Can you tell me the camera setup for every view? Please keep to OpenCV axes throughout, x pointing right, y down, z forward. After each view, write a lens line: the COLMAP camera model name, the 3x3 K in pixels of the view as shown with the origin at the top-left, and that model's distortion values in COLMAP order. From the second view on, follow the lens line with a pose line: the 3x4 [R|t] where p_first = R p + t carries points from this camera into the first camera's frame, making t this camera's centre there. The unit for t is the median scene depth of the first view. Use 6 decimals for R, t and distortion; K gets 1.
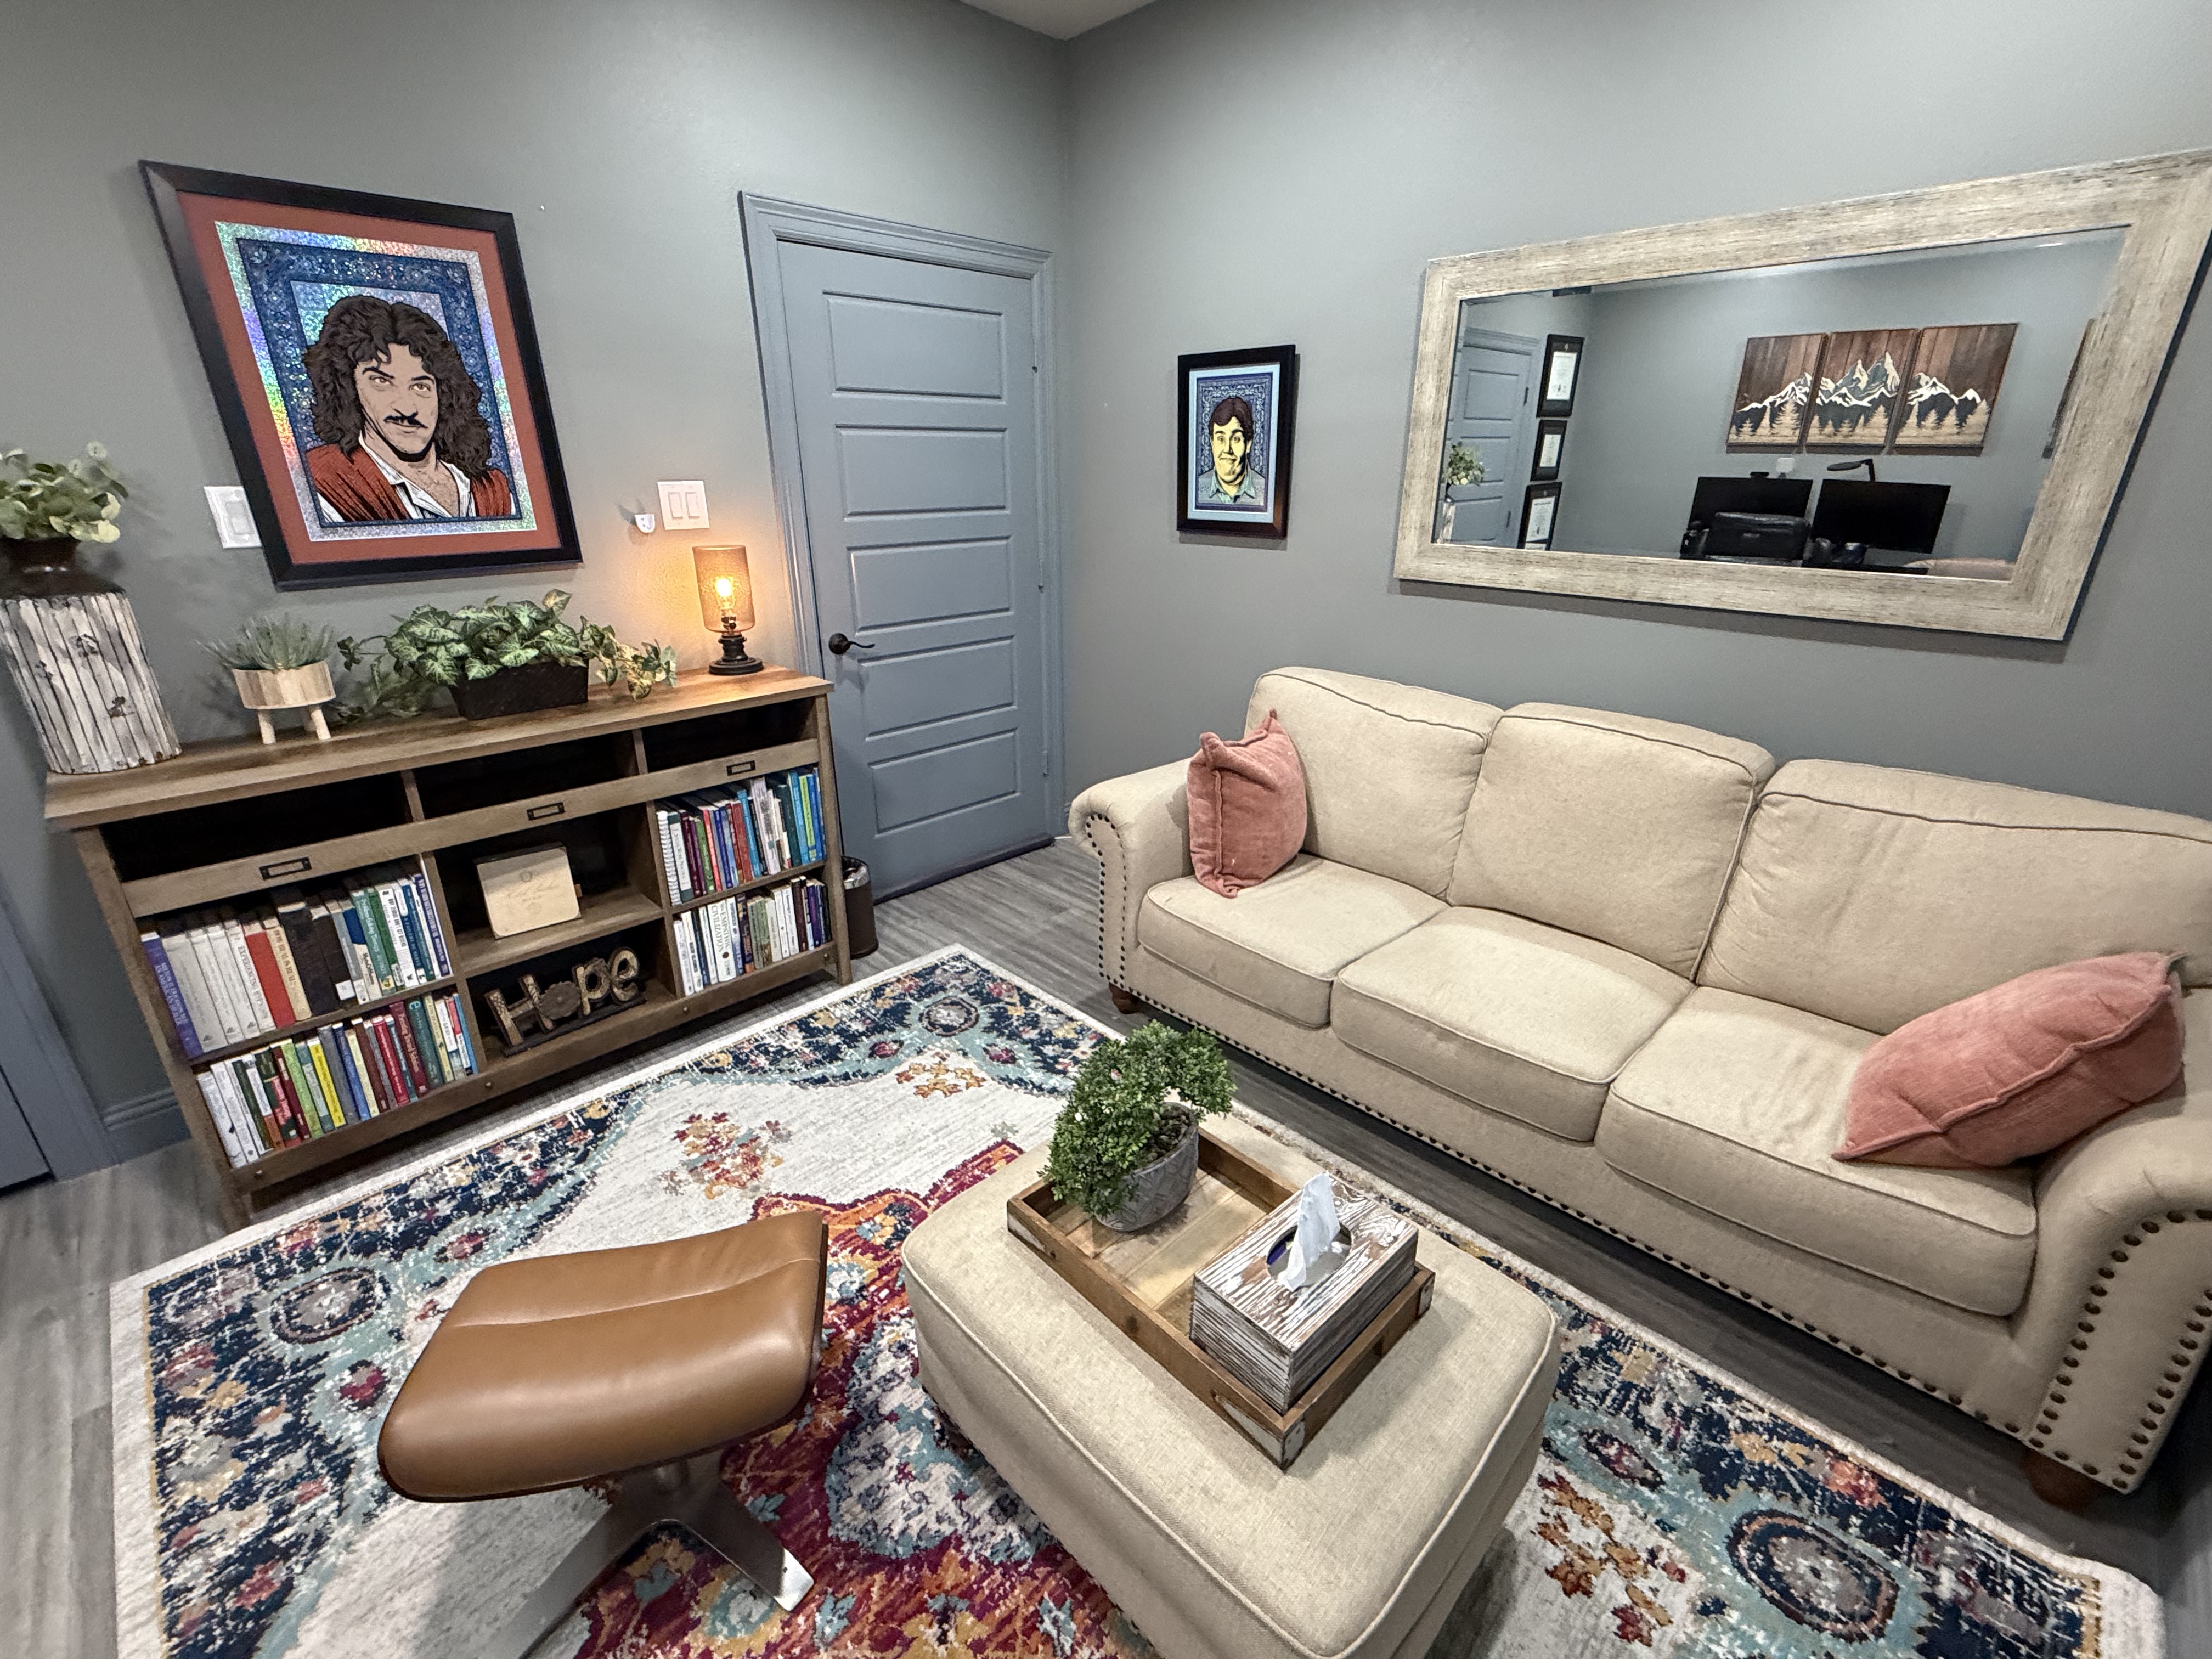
lens RADIAL K [[948.6, 0, 1106.0], [0, 948.6, 829.5], [0, 0, 1]] dist [-0.005648, 0.003804]
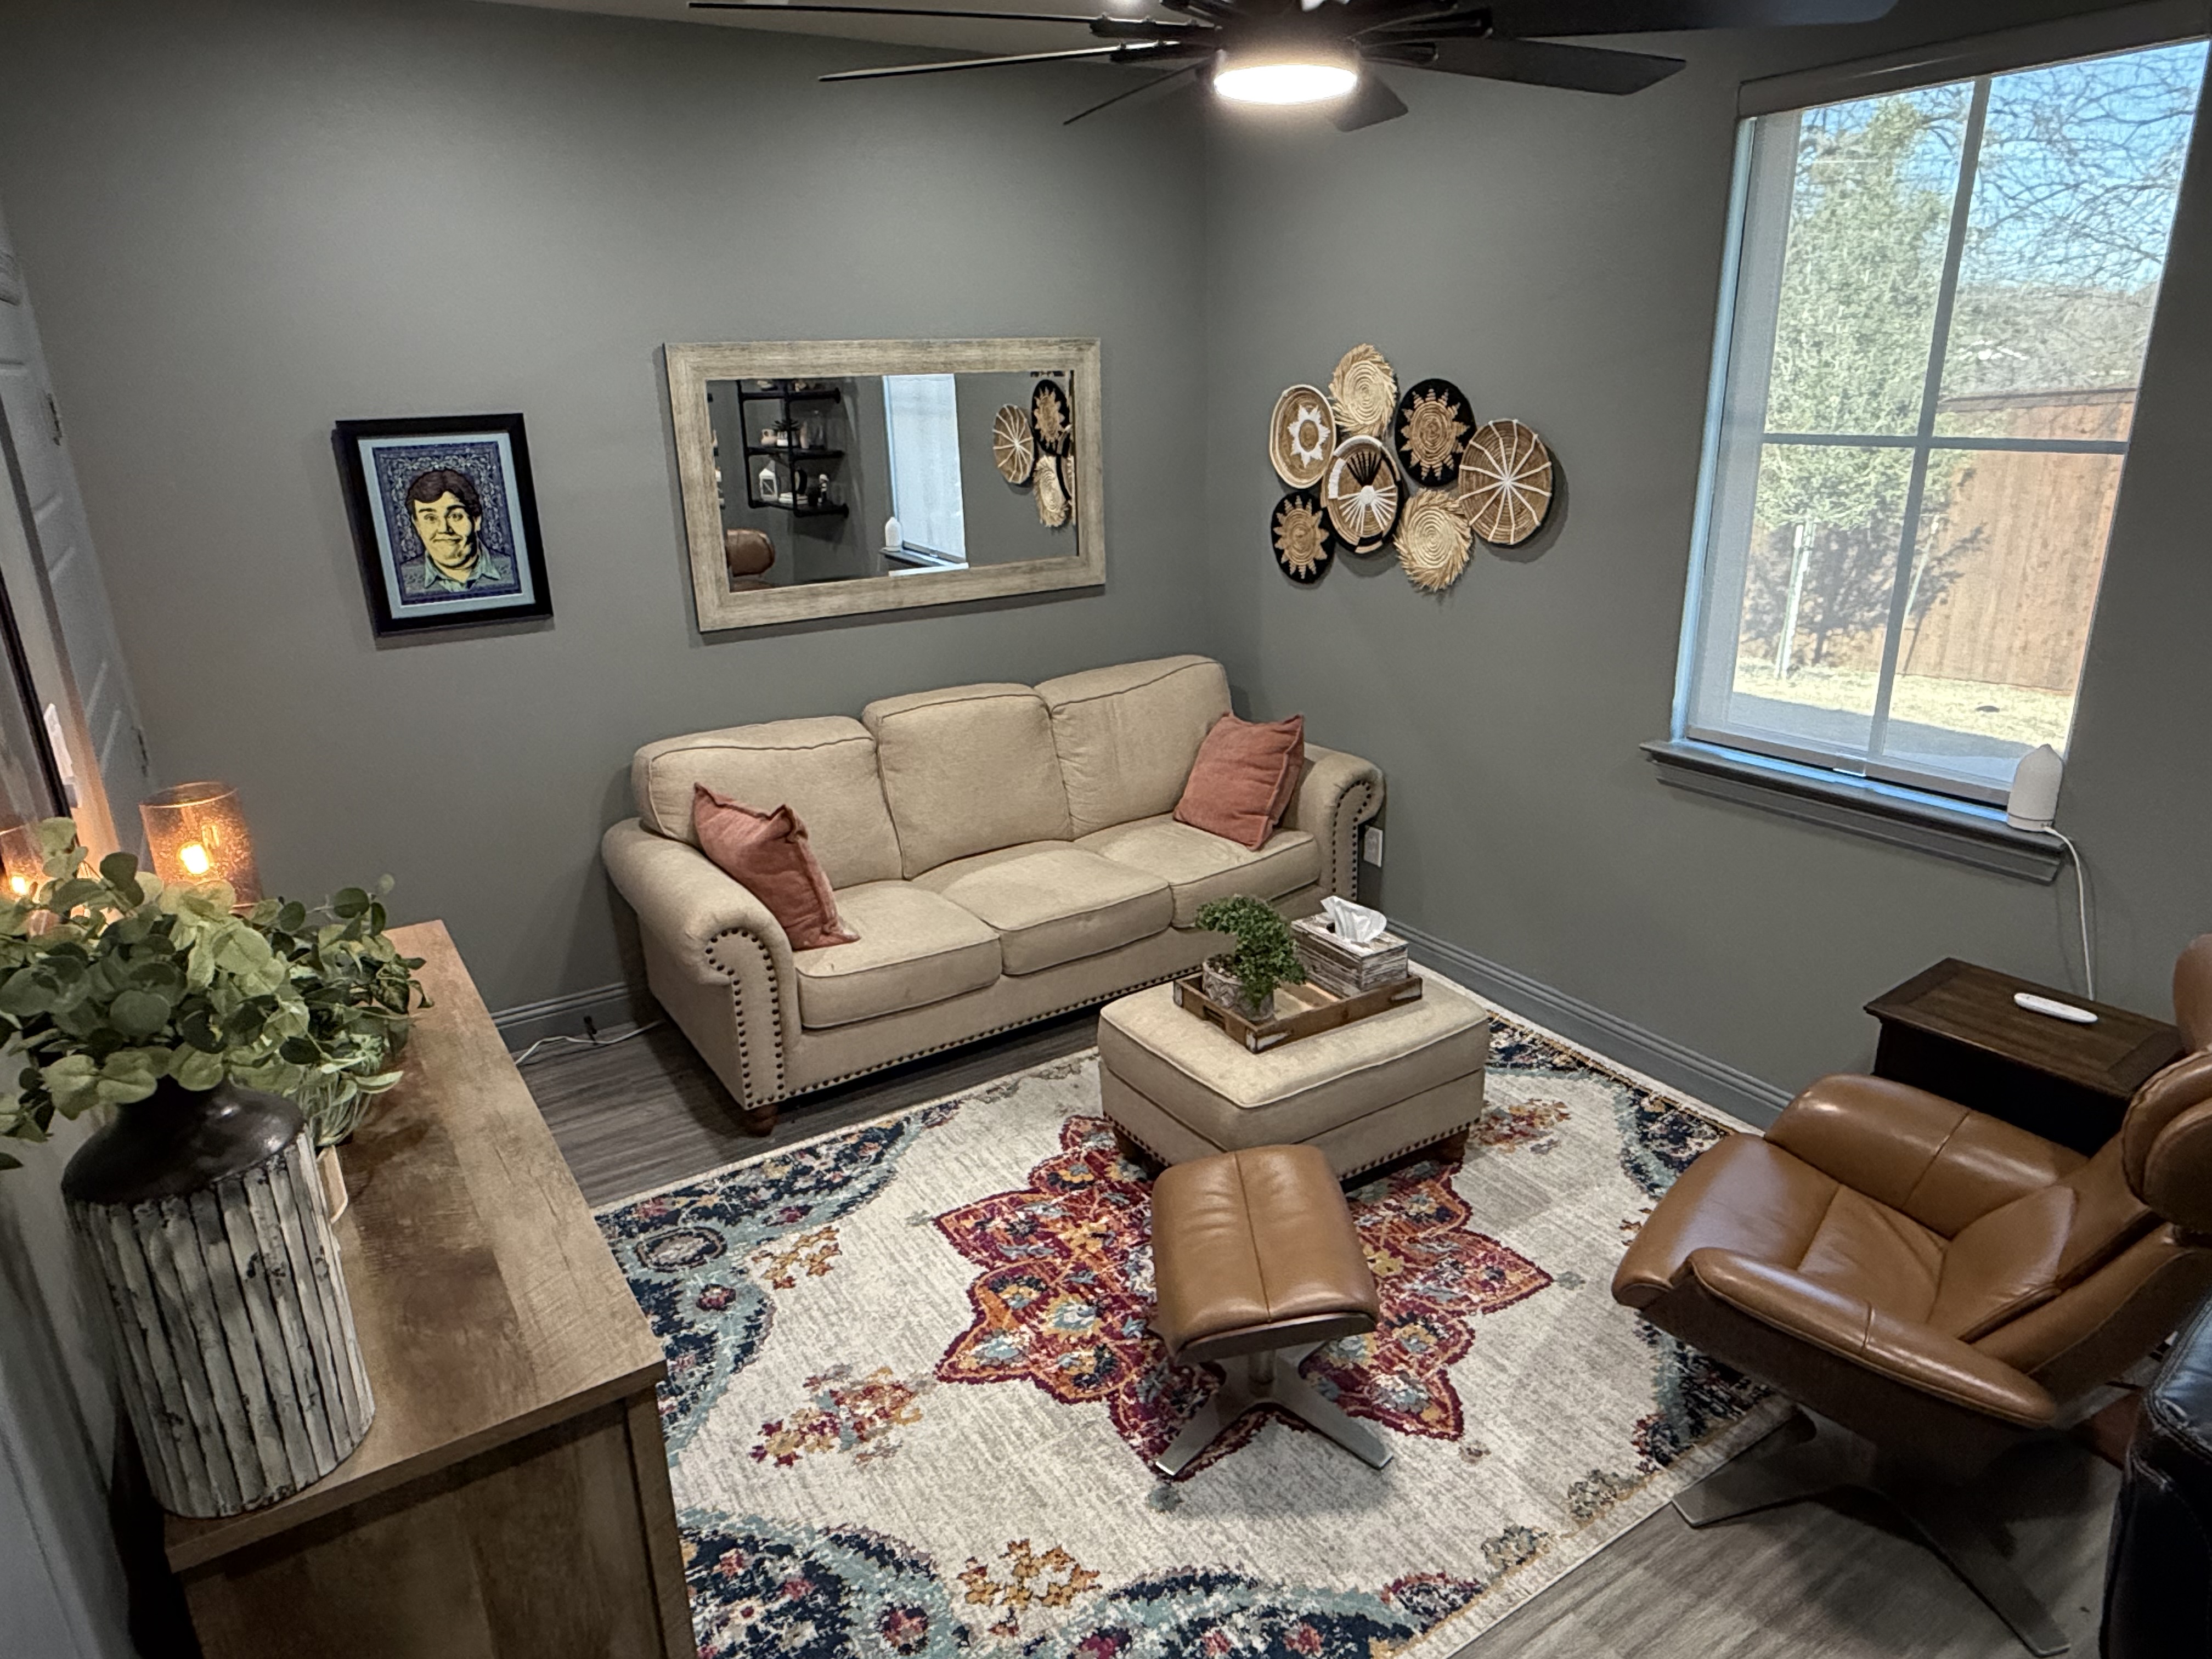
lens RADIAL K [[1385.8, 0, 1106.0], [0, 1385.8, 829.5], [0, 0, 1]] dist [-0.000636, 0.000336]
pose [[0.217145, -0.320280, 0.922100, -1.288641], [0.378309, 0.898425, 0.222969, -0.299866], [-0.899850, 0.300422, 0.316253, 0.252000]]
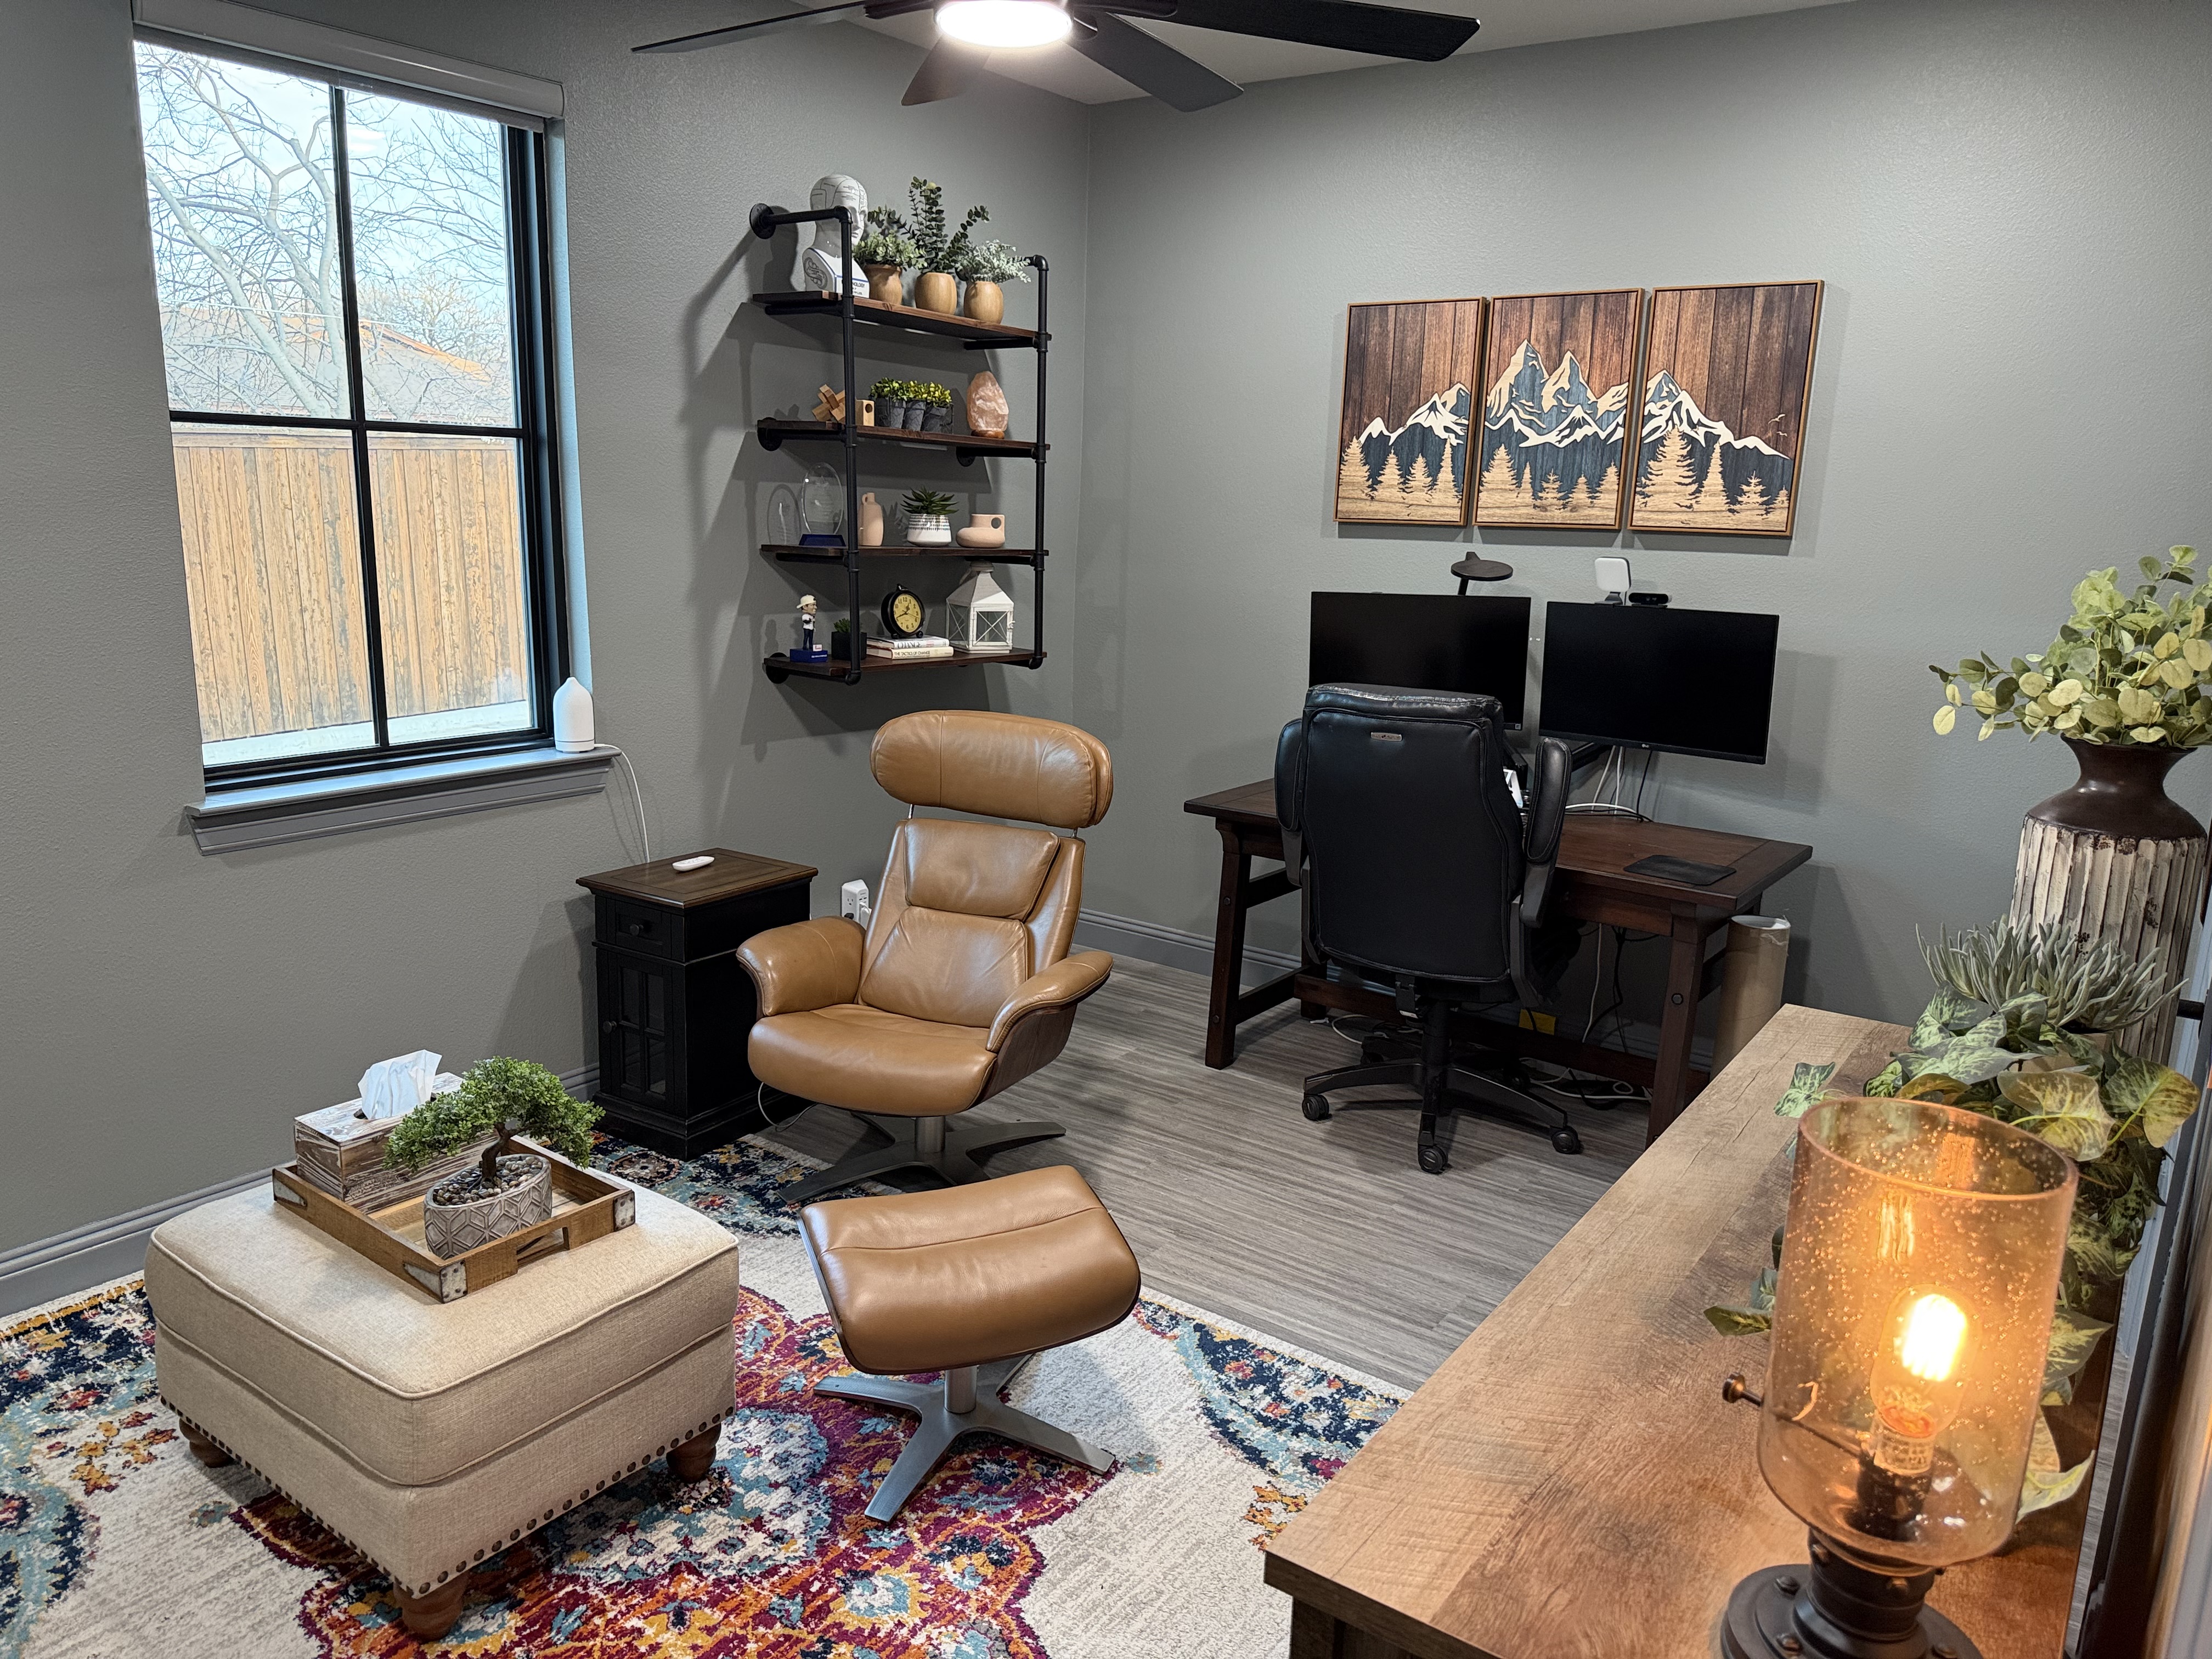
lens RADIAL K [[1572.3, 0, 1106.0], [0, 1572.3, 829.5], [0, 0, 1]] dist [0.003184, -0.003862]
pose [[-0.986078, -0.000442, -0.166283, -0.208050], [-0.092388, 0.832900, 0.545657, -0.613985], [0.138256, 0.553423, -0.821346, 1.429767]]
